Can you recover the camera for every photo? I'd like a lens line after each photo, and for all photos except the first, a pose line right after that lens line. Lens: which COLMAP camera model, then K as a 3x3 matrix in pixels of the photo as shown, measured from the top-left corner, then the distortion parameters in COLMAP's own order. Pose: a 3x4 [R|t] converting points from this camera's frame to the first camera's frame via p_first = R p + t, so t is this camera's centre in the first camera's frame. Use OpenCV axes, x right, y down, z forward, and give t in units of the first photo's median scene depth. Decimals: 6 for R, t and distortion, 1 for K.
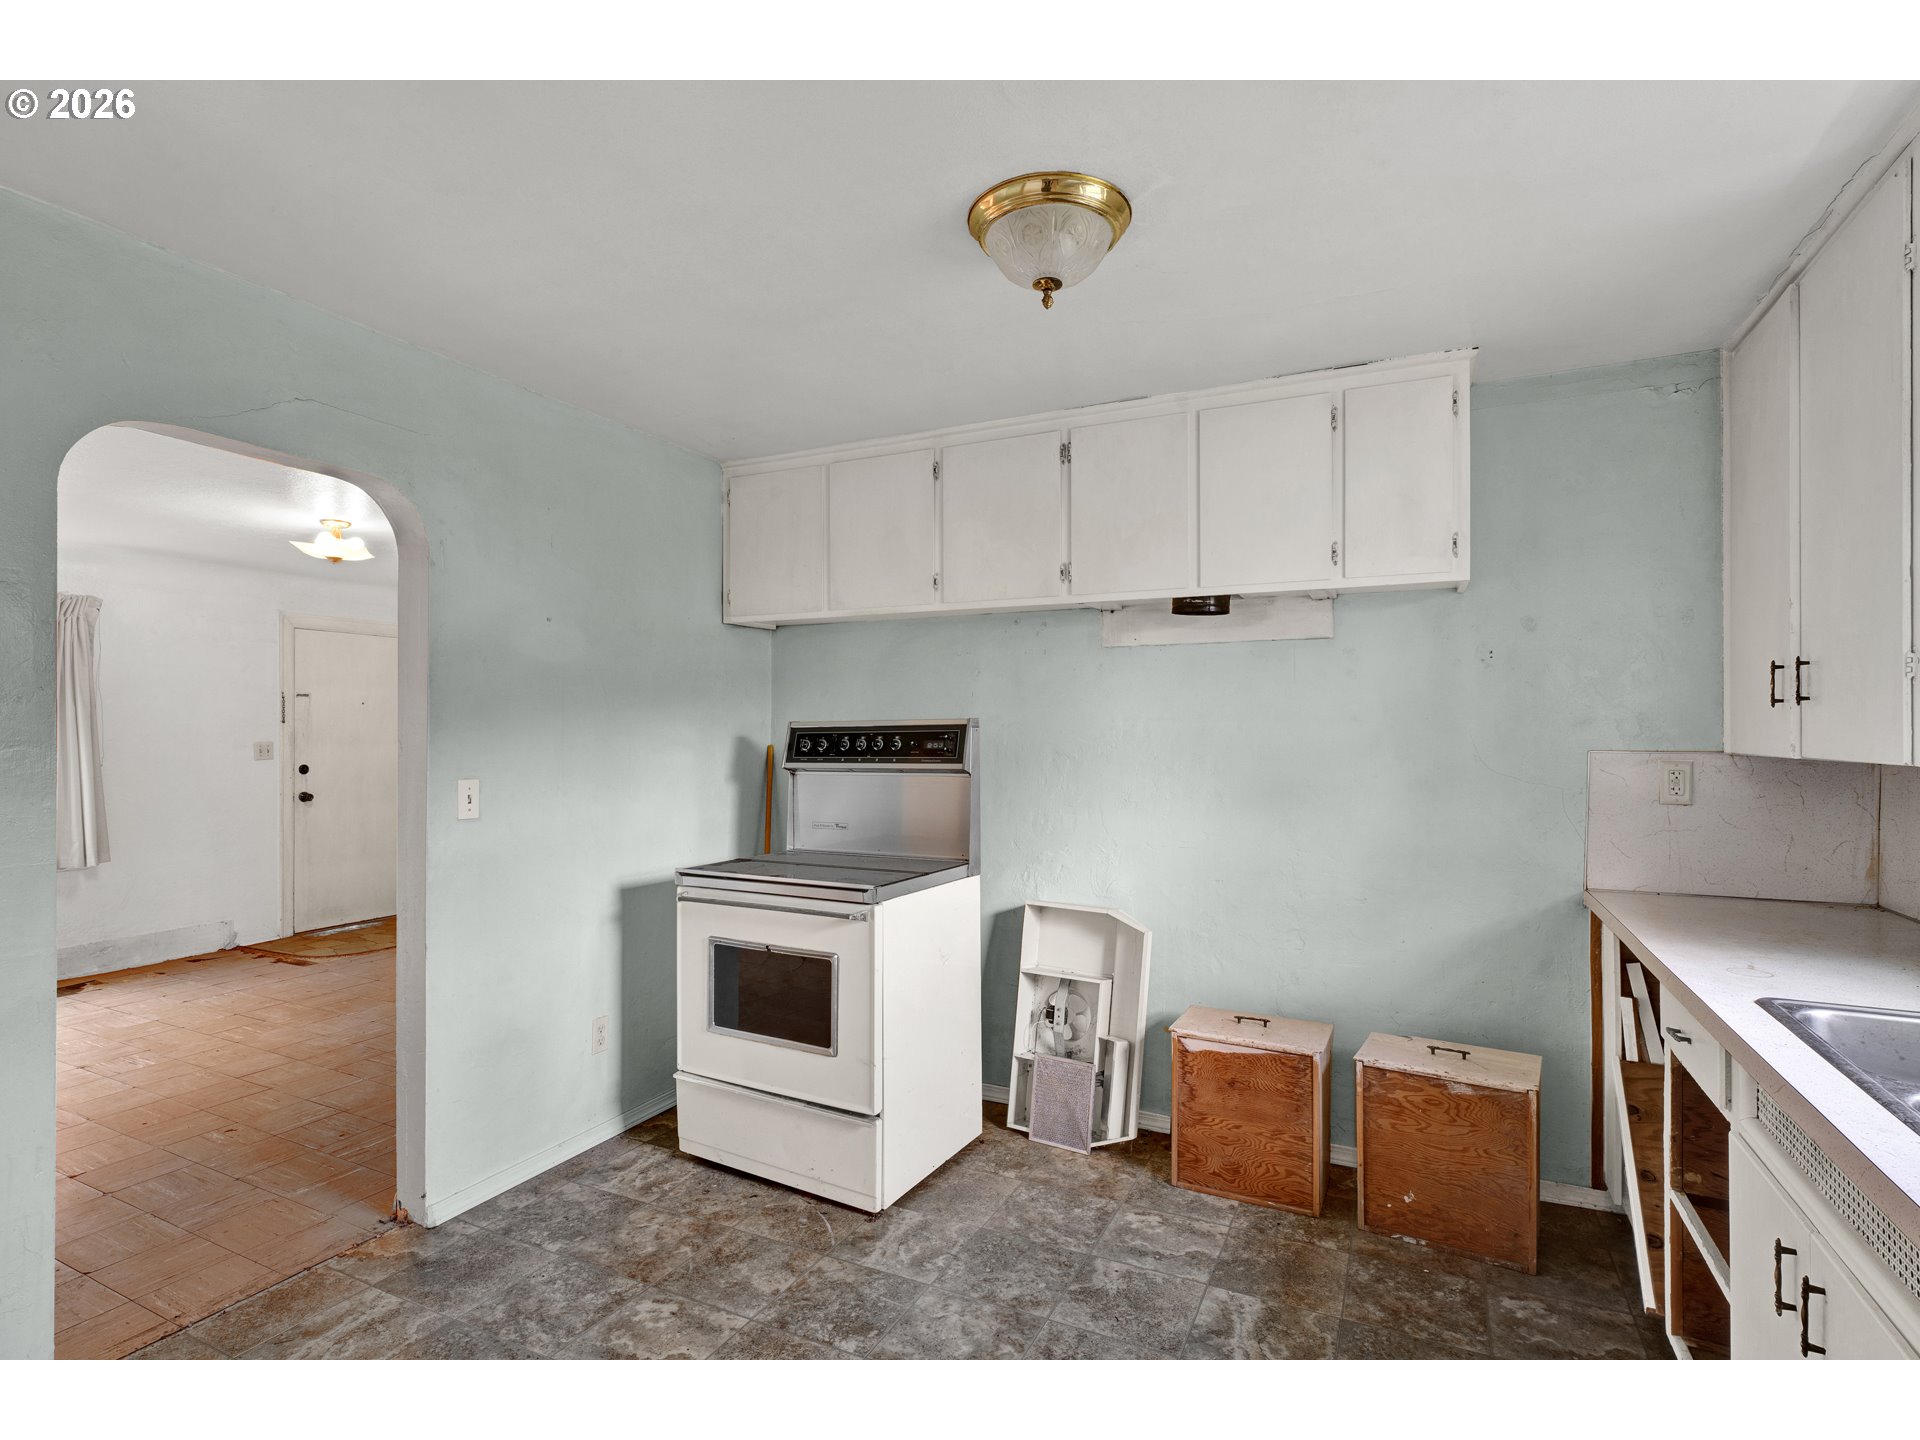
lens RADIAL K [[971.6, 0, 940.7], [0, 971.6, 727.0], [0, 0, 1]] dist [-0.005757, -0.000825]
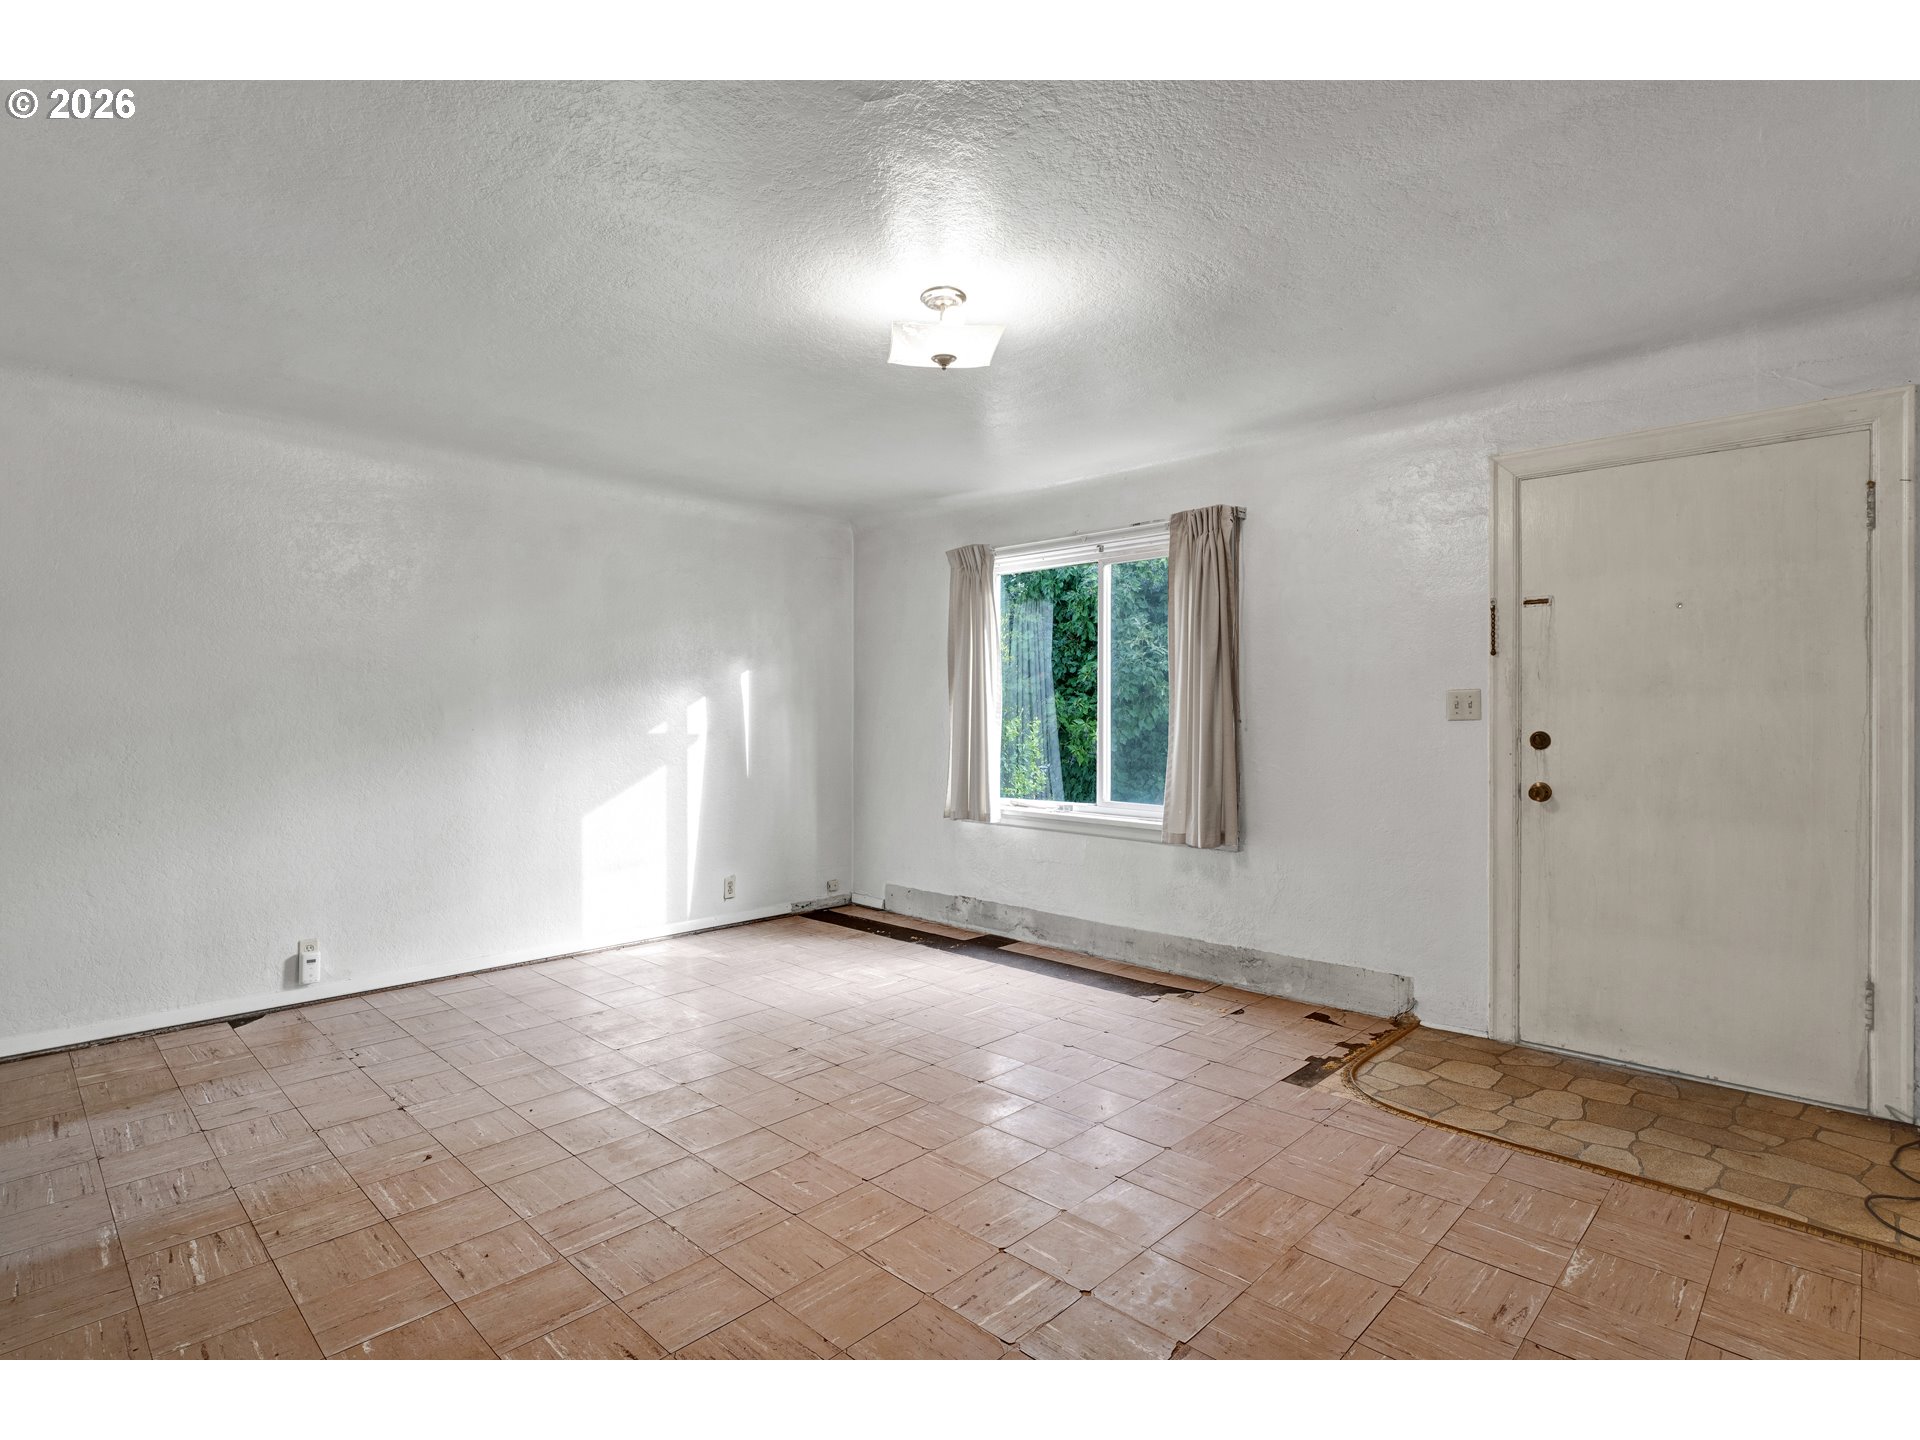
lens RADIAL K [[943.5, 0, 960.4], [0, 943.5, 712.1], [0, 0, 1]] dist [-0.010439, -0.000209]
pose [[-0.301171, -0.002190, -0.953568, -0.068681], [0.003851, 0.999986, -0.003513, 0.029453], [0.953562, -0.004730, -0.301158, 0.879894]]
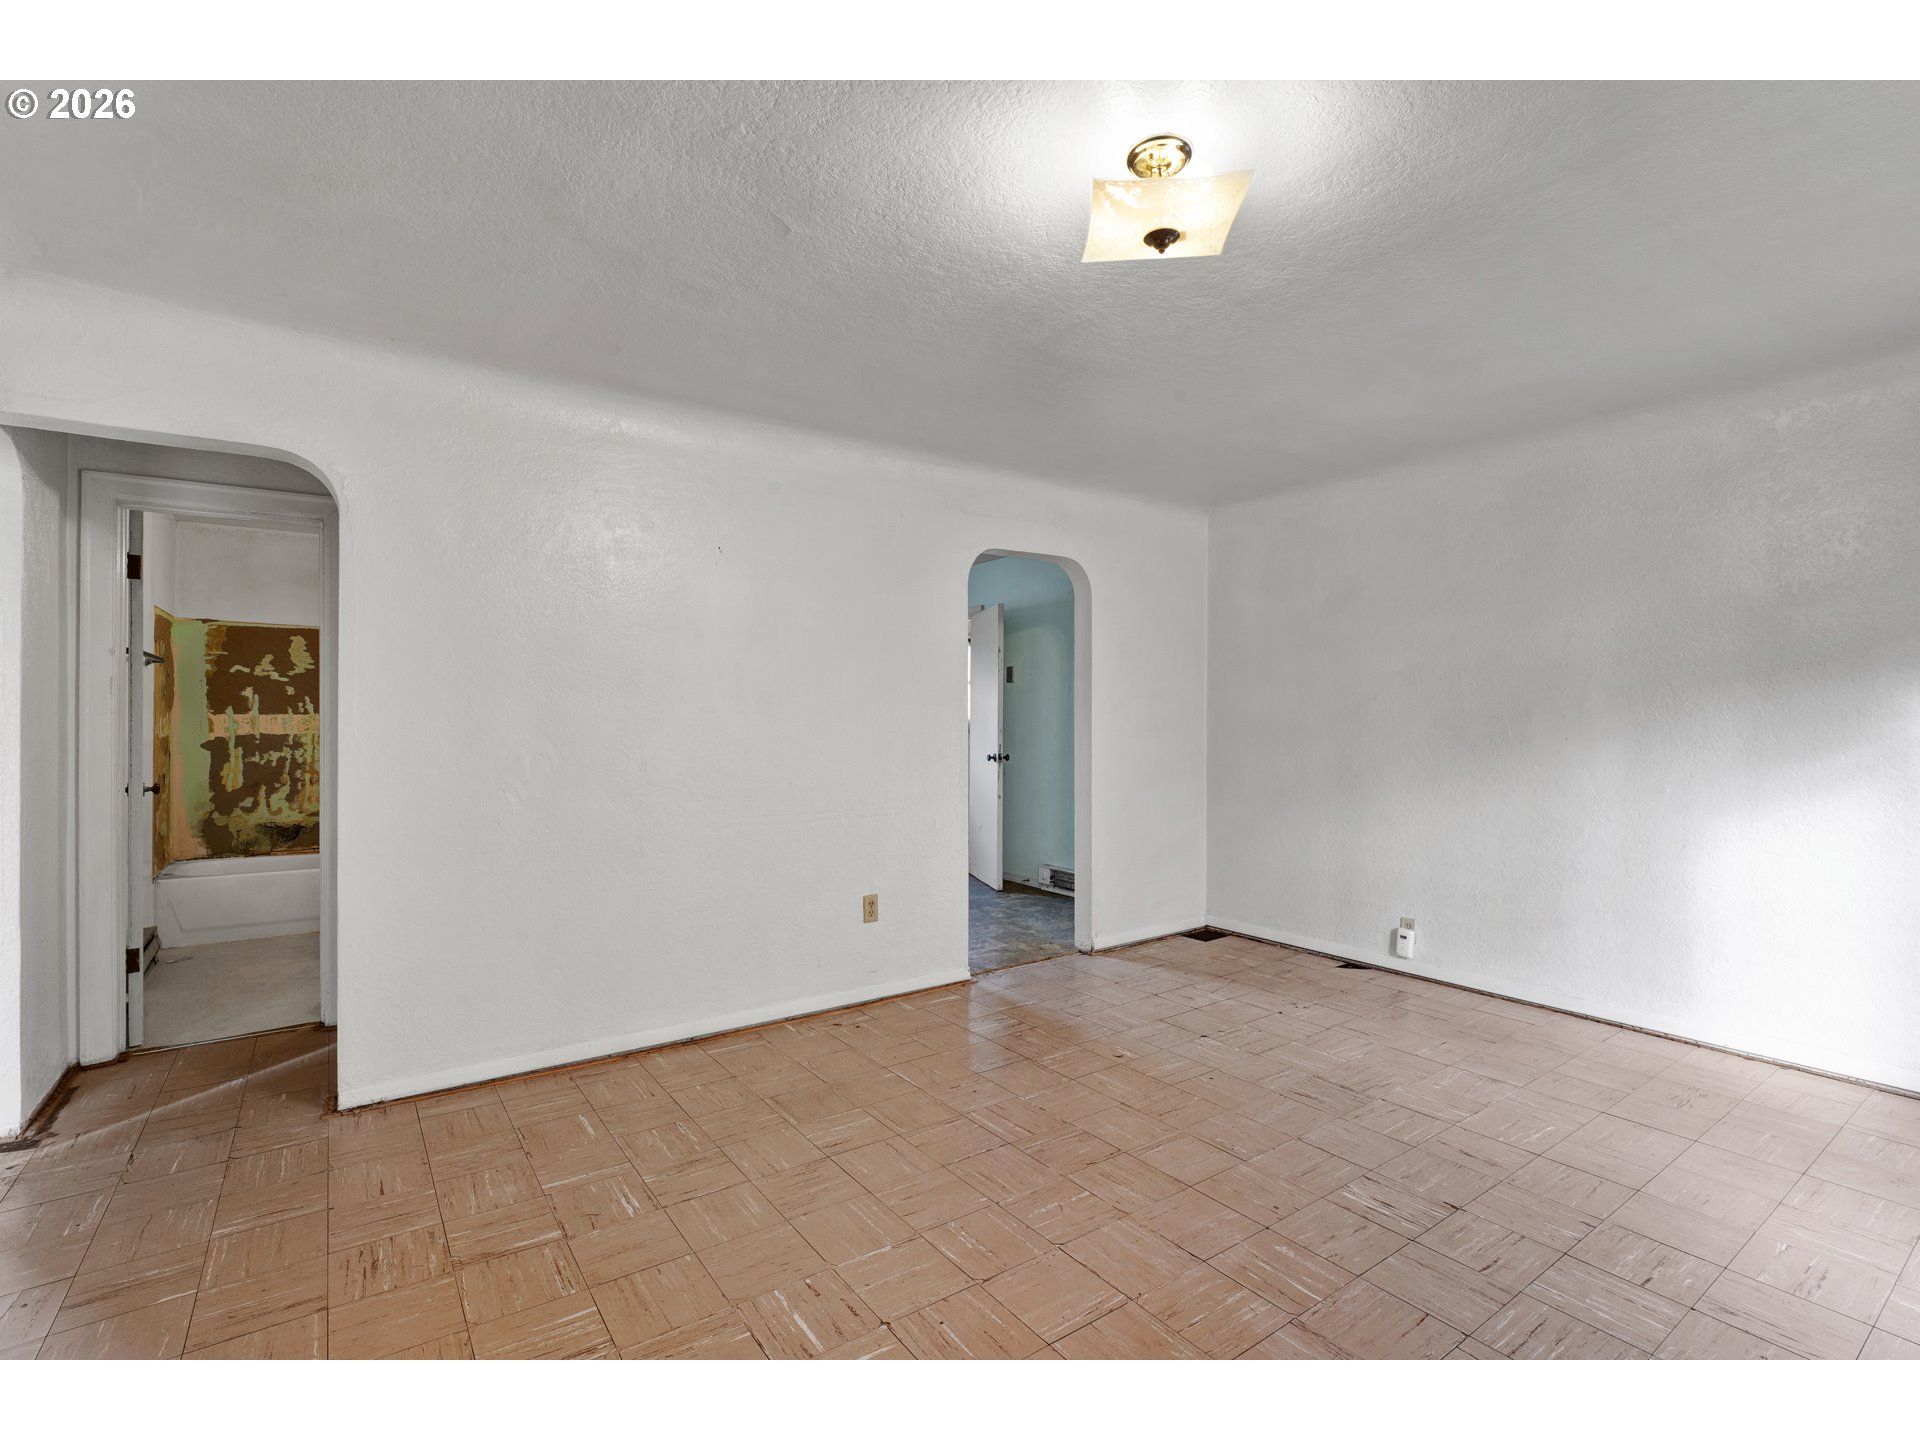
lens RADIAL K [[871.6, 0, 950.2], [0, 871.6, 717.6], [0, 0, 1]] dist [-0.002698, -0.000369]
pose [[-0.885710, -0.004050, 0.464220, -0.537875], [-0.005511, 0.999983, -0.001789, 0.027235], [-0.464205, -0.004143, -0.885718, 1.027579]]
